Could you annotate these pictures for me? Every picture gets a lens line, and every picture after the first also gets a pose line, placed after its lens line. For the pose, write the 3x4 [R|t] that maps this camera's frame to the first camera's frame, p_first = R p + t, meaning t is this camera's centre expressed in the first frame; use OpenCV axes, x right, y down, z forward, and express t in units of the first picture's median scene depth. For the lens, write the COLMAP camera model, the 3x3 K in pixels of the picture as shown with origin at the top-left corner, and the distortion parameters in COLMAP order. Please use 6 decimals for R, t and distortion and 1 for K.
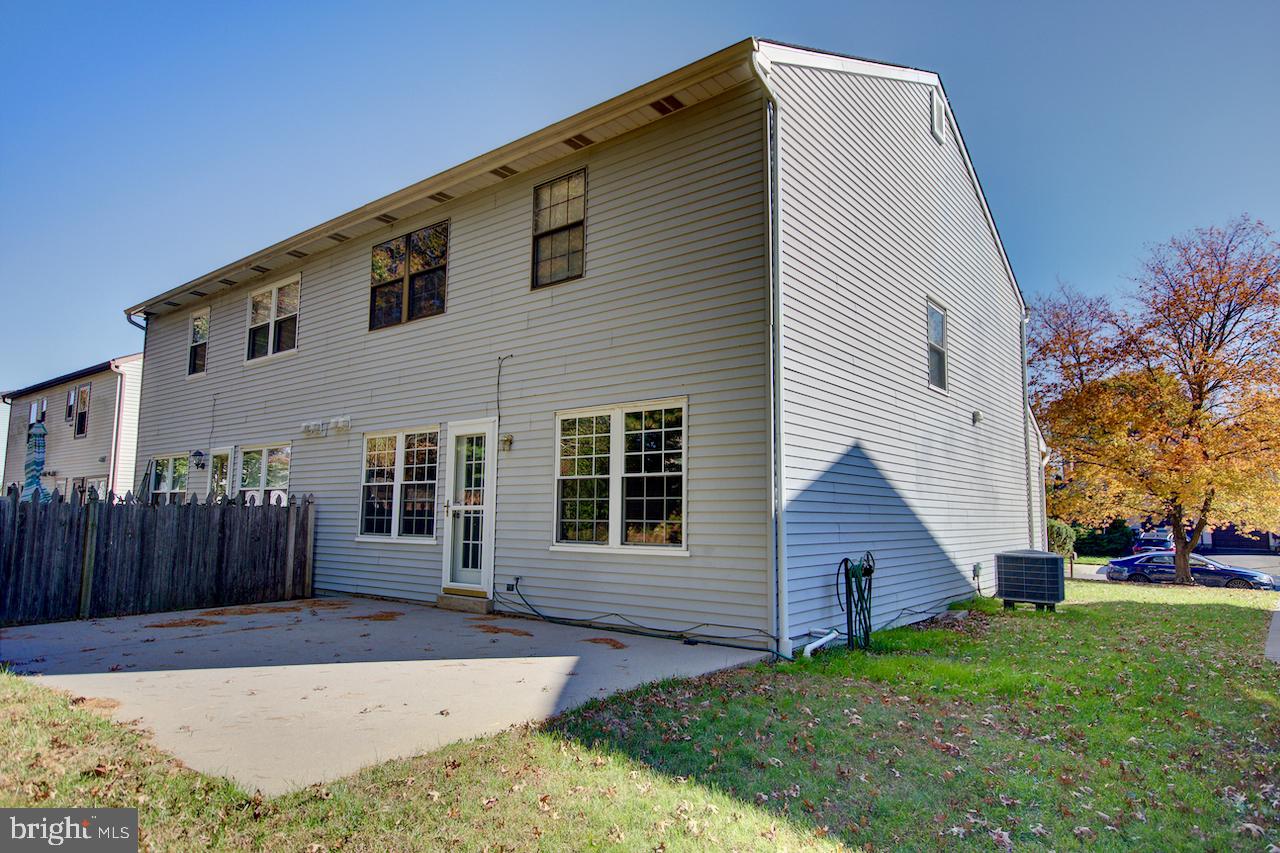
lens RADIAL K [[750.9, 0, 640.0], [0, 750.9, 426.5], [0, 0, 1]] dist [0.003397, 0.000648]
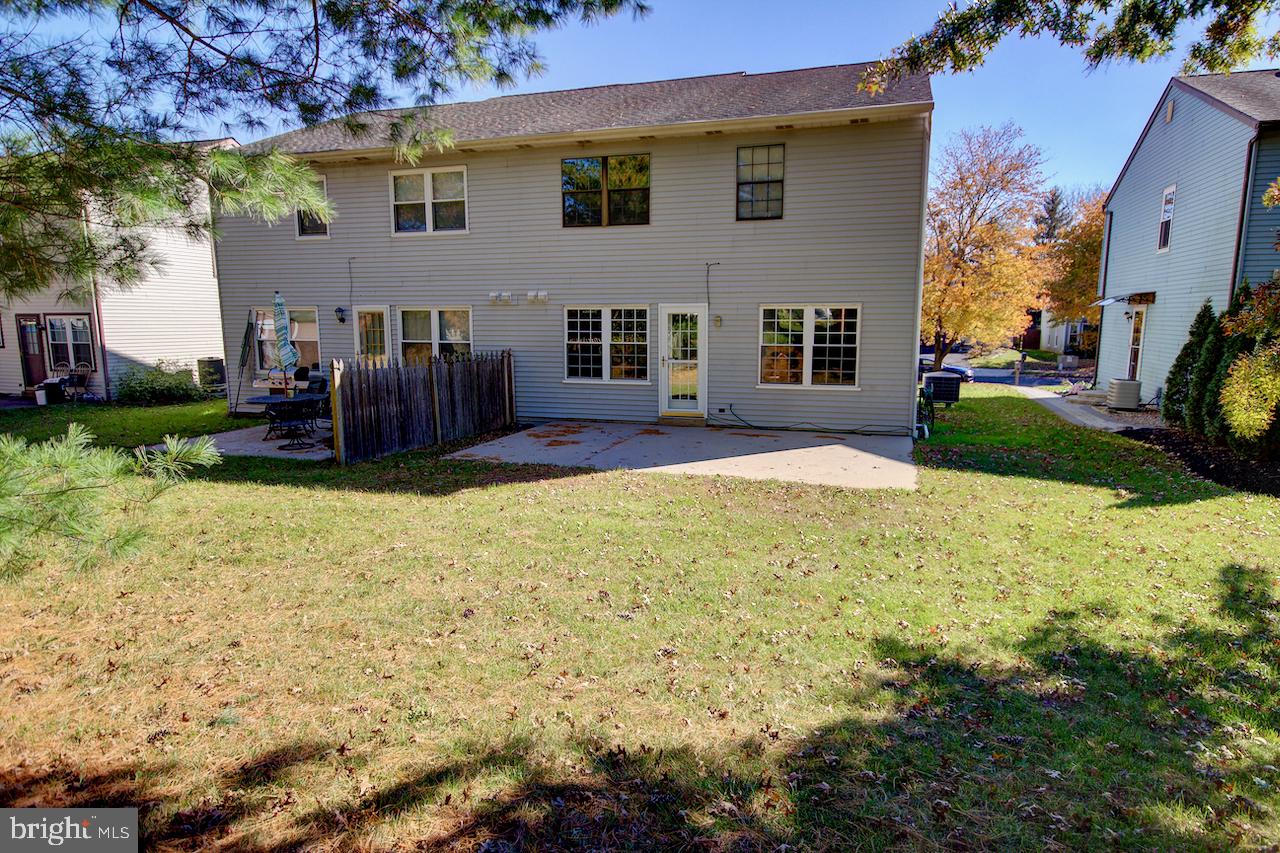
lens RADIAL K [[750.9, 0, 640.0], [0, 750.9, 426.5], [0, 0, 1]] dist [0.003397, 0.000648]
pose [[0.938432, -0.058960, 0.340397, -0.871166], [-0.031983, 0.966270, 0.255539, -0.160619], [-0.343982, -0.250693, 0.904892, -0.421012]]
